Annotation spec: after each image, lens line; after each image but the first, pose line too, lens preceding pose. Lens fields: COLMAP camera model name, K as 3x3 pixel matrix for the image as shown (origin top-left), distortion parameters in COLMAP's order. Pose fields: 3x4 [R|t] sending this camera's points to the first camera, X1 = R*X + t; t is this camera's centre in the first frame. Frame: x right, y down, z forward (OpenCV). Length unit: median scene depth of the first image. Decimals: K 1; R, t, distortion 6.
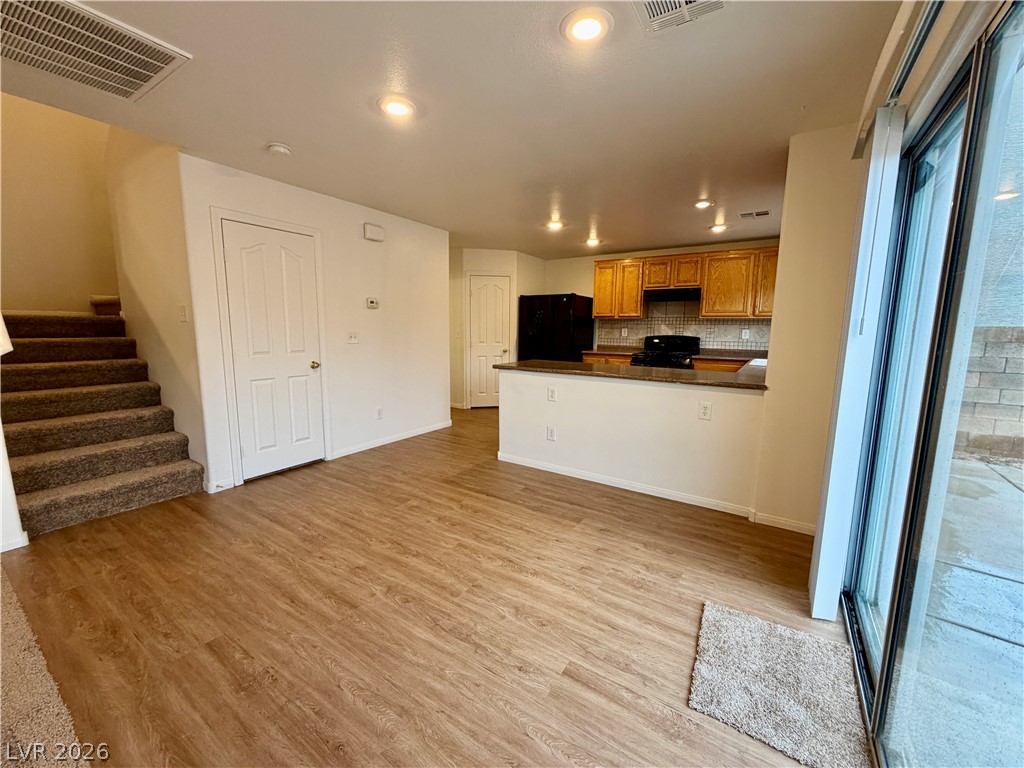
lens RADIAL K [[409.5, 0, 509.0], [0, 409.5, 384.3], [0, 0, 1]] dist [0.001522, -0.000130]
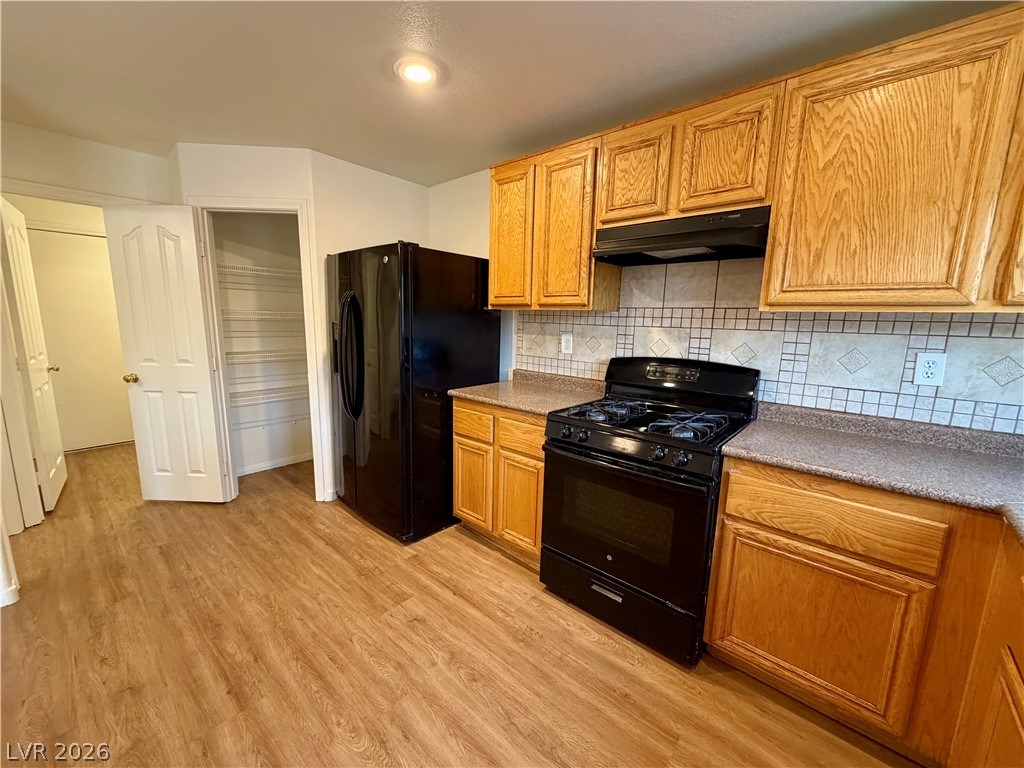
lens RADIAL K [[409.5, 0, 509.0], [0, 409.5, 384.3], [0, 0, 1]] dist [0.001522, -0.000130]
pose [[0.990985, 0.030509, -0.130456, 0.304774], [-0.027349, 0.999289, 0.025948, -0.103753], [0.131155, -0.022147, 0.991114, 0.636723]]
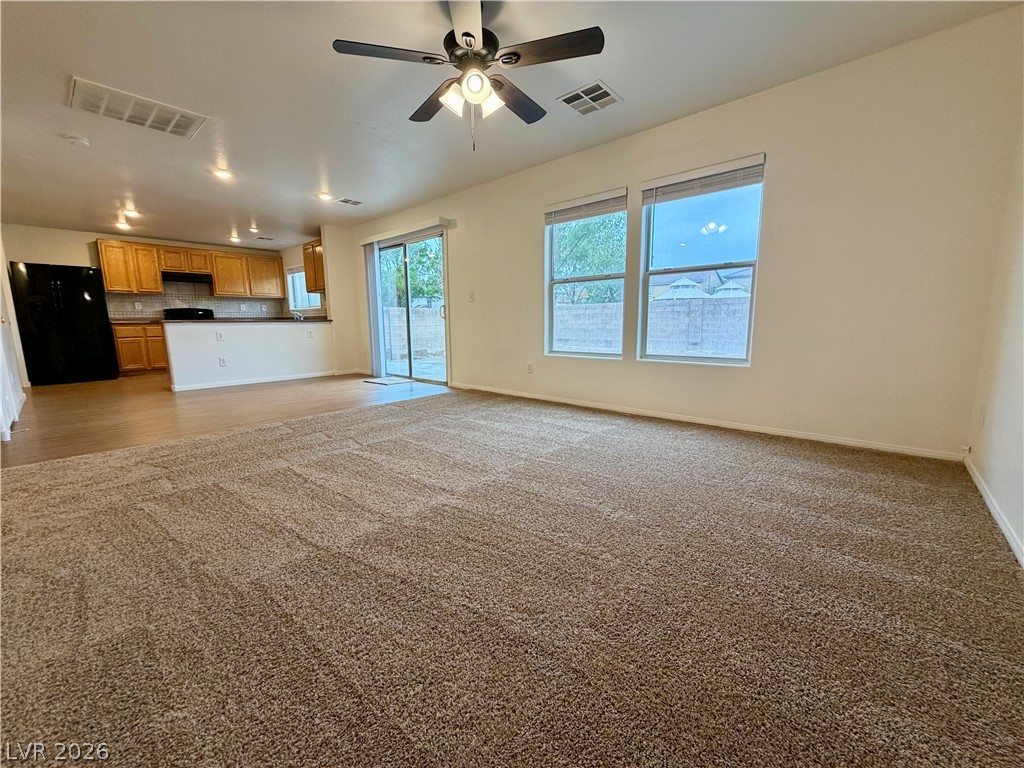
lens RADIAL K [[409.5, 0, 509.0], [0, 409.5, 384.3], [0, 0, 1]] dist [0.001522, -0.000130]
pose [[0.144707, -0.161593, 0.976190, -0.799154], [0.151455, 0.978566, 0.139535, 0.095035], [-0.977815, 0.127657, 0.166079, -0.204779]]
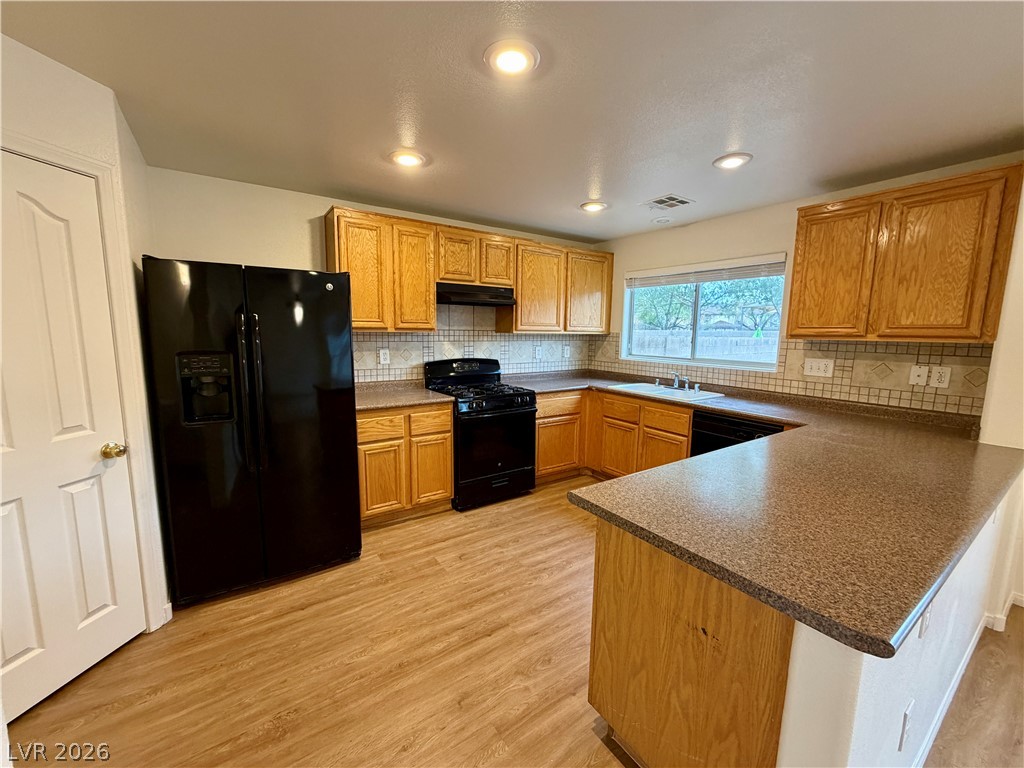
lens RADIAL K [[409.5, 0, 509.0], [0, 409.5, 384.3], [0, 0, 1]] dist [0.001522, -0.000130]
pose [[0.371092, -0.129133, 0.919573, -0.170917], [0.117077, 0.988888, 0.091620, -0.131795], [-0.921186, 0.073661, 0.382087, 0.705550]]
